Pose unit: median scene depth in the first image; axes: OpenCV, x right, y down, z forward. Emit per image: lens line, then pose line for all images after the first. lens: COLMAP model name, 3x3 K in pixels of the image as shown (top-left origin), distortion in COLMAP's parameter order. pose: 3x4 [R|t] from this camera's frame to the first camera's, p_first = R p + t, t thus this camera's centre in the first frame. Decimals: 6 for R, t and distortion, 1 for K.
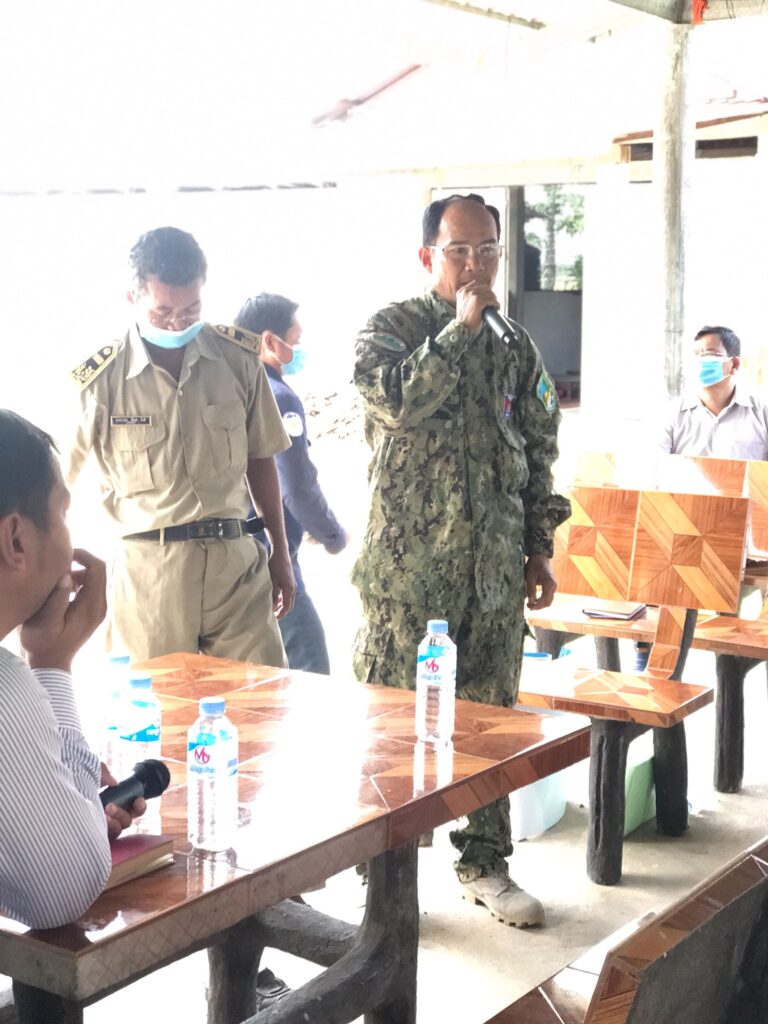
lens RADIAL K [[1677.2, 0, 353.1], [0, 1677.2, 538.5], [0, 0, 1]] dist [0.068094, 0.000000]
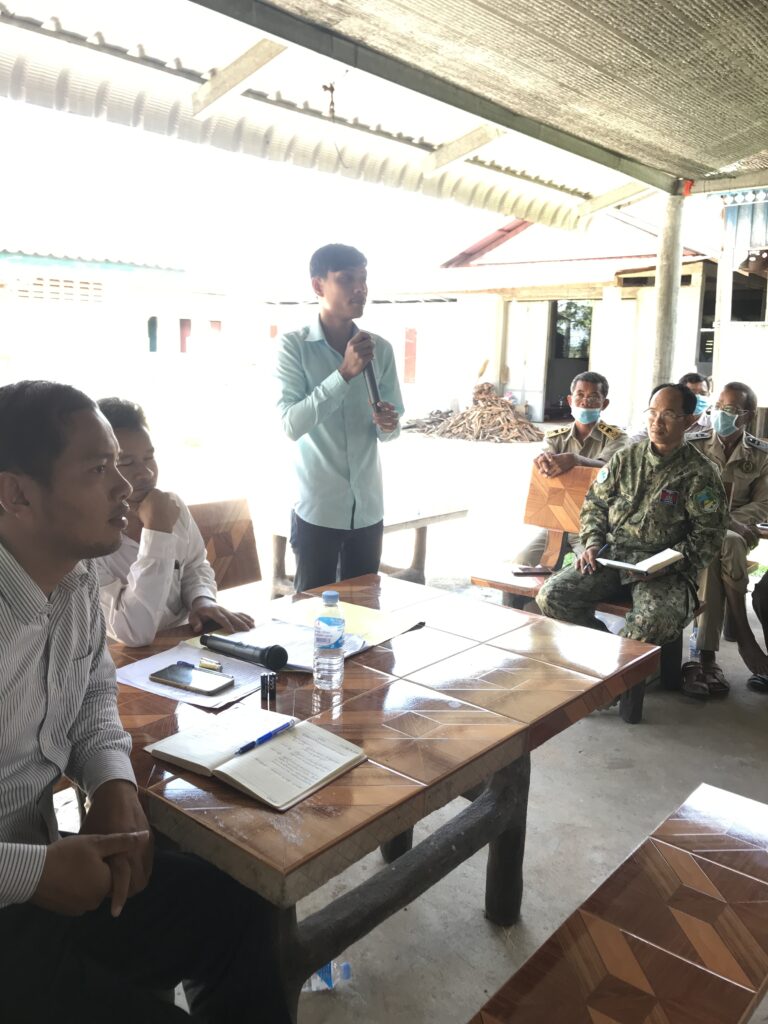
lens RADIAL K [[847.6, 0, 383.2], [0, 847.6, 504.0], [0, 0, 1]] dist [0.028798, -0.003632]
pose [[0.995915, 0.036300, -0.082677, -0.016490], [-0.034240, 0.999070, 0.026193, -0.009482], [0.083551, -0.023256, 0.996232, 0.124739]]
